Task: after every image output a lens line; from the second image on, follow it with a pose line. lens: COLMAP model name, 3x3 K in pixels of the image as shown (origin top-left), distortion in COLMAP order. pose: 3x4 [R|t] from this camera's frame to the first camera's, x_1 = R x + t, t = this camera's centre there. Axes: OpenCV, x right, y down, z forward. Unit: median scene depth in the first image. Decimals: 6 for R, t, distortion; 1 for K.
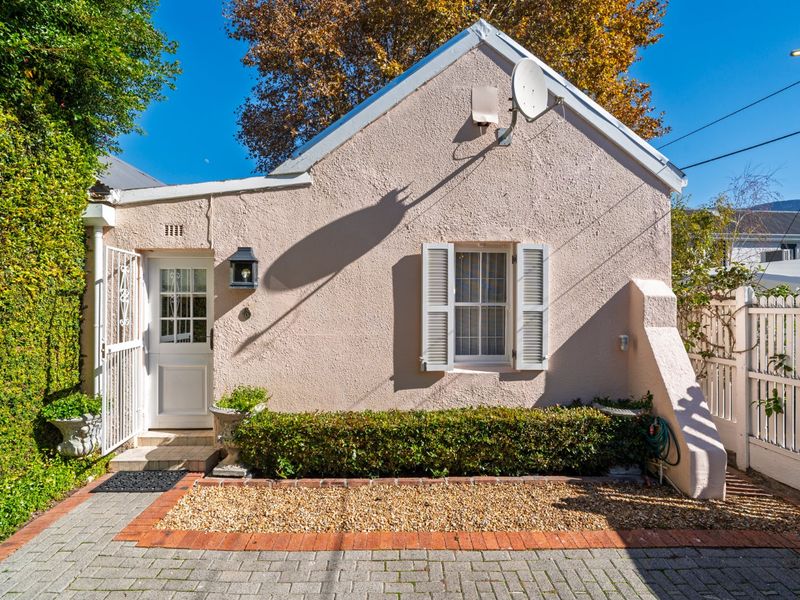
lens RADIAL K [[422.6, 0, 397.3], [0, 422.6, 304.5], [0, 0, 1]] dist [-0.004577, -0.000342]
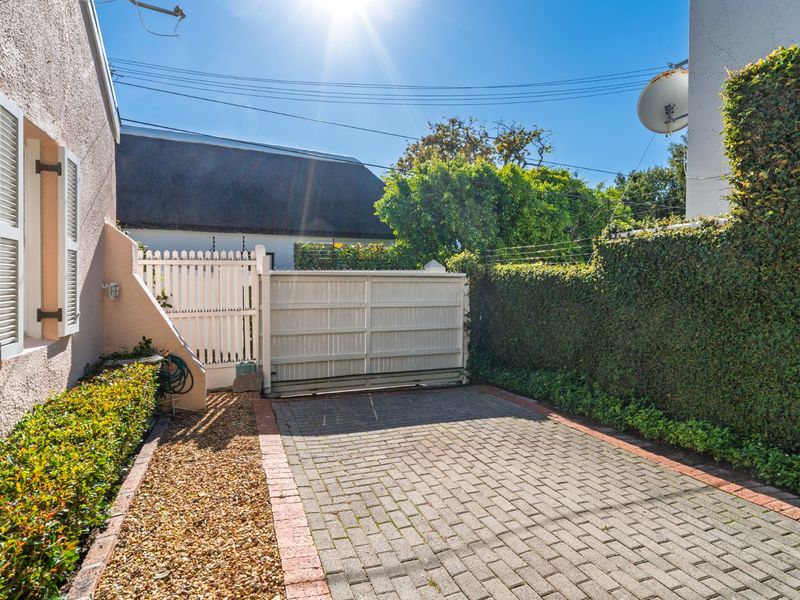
lens RADIAL K [[431.0, 0, 399.6], [0, 431.0, 285.0], [0, 0, 1]] dist [-0.002776, 0.000162]
pose [[-0.354828, -0.011574, 0.934860, -0.542793], [0.006070, 0.999874, 0.014683, 0.067420], [-0.934912, 0.010884, -0.354713, 0.748436]]
